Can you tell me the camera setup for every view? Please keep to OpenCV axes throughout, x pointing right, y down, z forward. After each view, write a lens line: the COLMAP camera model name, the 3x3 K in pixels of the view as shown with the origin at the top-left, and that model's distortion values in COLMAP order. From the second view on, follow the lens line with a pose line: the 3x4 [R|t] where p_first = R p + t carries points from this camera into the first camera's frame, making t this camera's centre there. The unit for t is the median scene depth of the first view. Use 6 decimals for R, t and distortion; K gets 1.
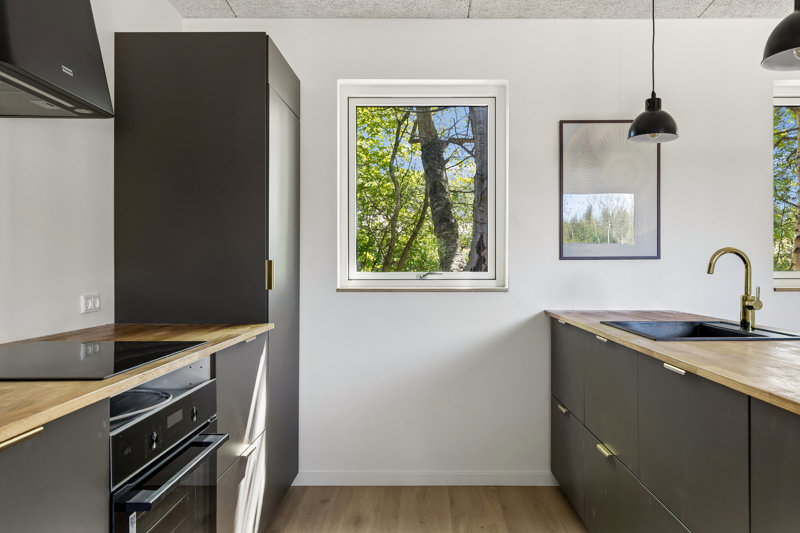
lens RADIAL K [[612.9, 0, 400.6], [0, 612.9, 268.6], [0, 0, 1]] dist [-0.000928, -0.000740]
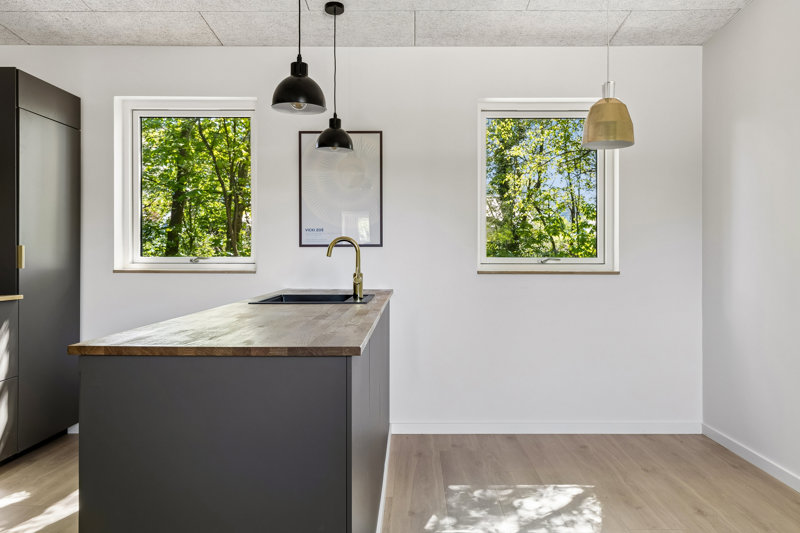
lens RADIAL K [[654.4, 0, 400.3], [0, 654.4, 263.0], [0, 0, 1]] dist [-0.006639, 0.014441]
pose [[0.999984, 0.005211, -0.002260, 0.462233], [-0.005199, 0.999971, 0.005496, 0.008985], [0.002288, -0.005484, 0.999982, -0.285499]]
